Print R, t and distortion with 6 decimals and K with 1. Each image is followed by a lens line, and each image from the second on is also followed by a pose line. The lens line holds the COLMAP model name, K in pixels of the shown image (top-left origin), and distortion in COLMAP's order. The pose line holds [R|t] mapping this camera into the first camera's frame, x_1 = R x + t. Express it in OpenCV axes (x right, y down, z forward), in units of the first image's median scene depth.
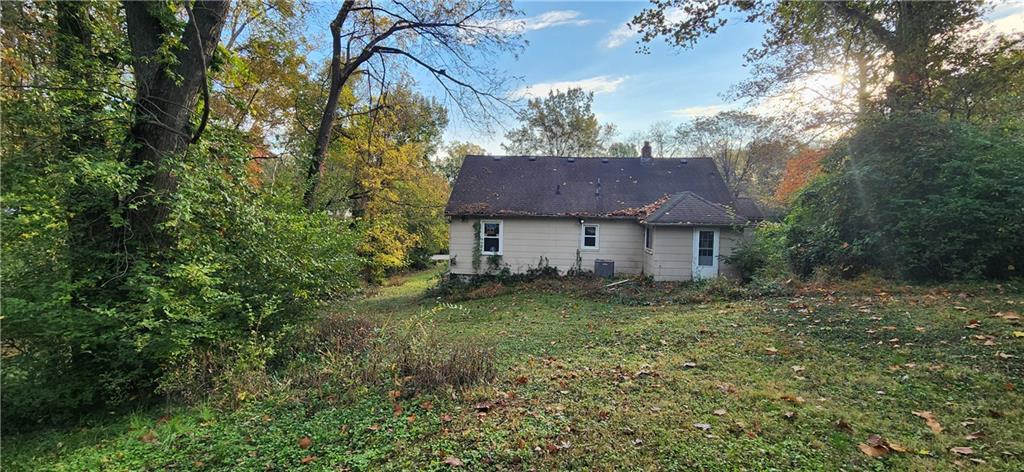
lens RADIAL K [[401.2, 0, 511.3], [0, 401.2, 238.7], [0, 0, 1]] dist [0.000697, 0.000101]
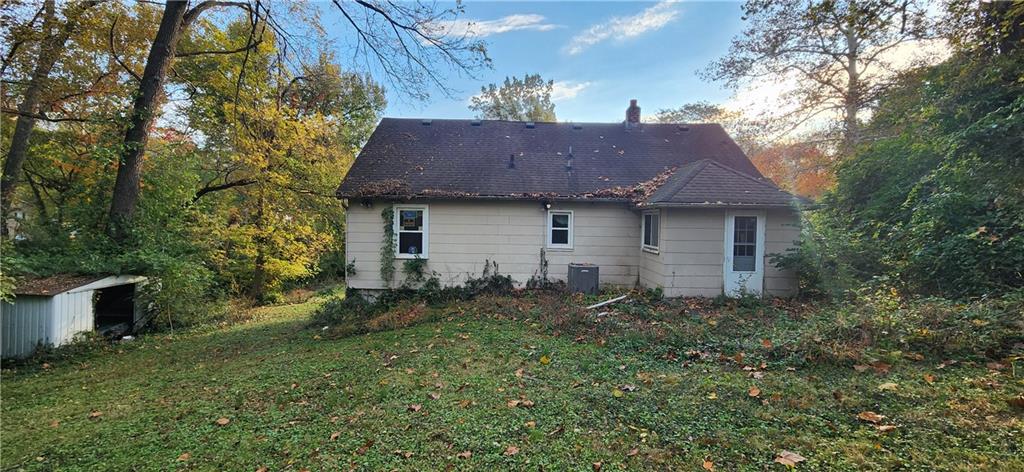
lens RADIAL K [[401.2, 0, 510.4], [0, 401.2, 237.6], [0, 0, 1]] dist [0.000697, 0.000101]
pose [[0.995010, -0.006246, 0.099575, 0.047306], [0.007775, 0.999858, -0.014969, 0.017325], [-0.099468, 0.015668, 0.994917, 0.340152]]
